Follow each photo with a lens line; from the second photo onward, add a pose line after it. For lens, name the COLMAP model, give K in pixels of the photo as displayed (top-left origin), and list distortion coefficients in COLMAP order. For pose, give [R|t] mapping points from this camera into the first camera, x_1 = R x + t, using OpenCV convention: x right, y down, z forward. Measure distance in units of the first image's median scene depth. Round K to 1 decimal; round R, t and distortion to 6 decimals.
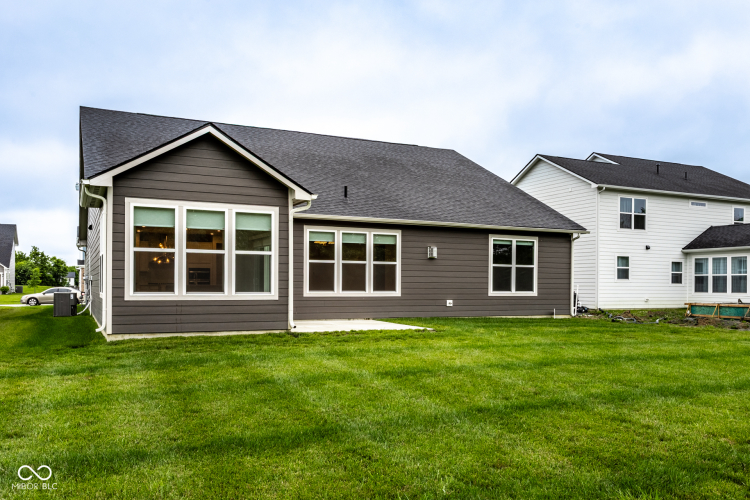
lens RADIAL K [[643.6, 0, 375.9], [0, 643.6, 283.5], [0, 0, 1]] dist [-0.002273, -0.001740]
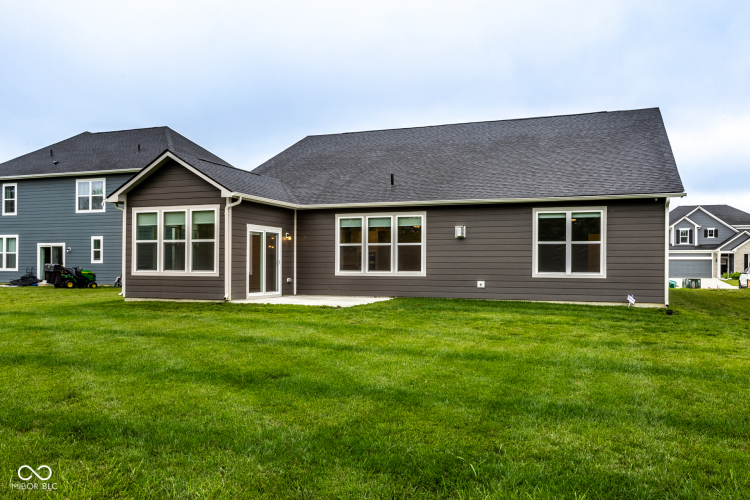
lens RADIAL K [[585.9, 0, 375.5], [0, 585.9, 262.5], [0, 0, 1]] dist [0.001331, 0.000632]
pose [[0.686594, -0.006935, -0.727008, 0.672018], [0.001786, 0.999968, -0.007852, 0.005162], [0.727039, 0.004092, 0.686584, 0.311726]]
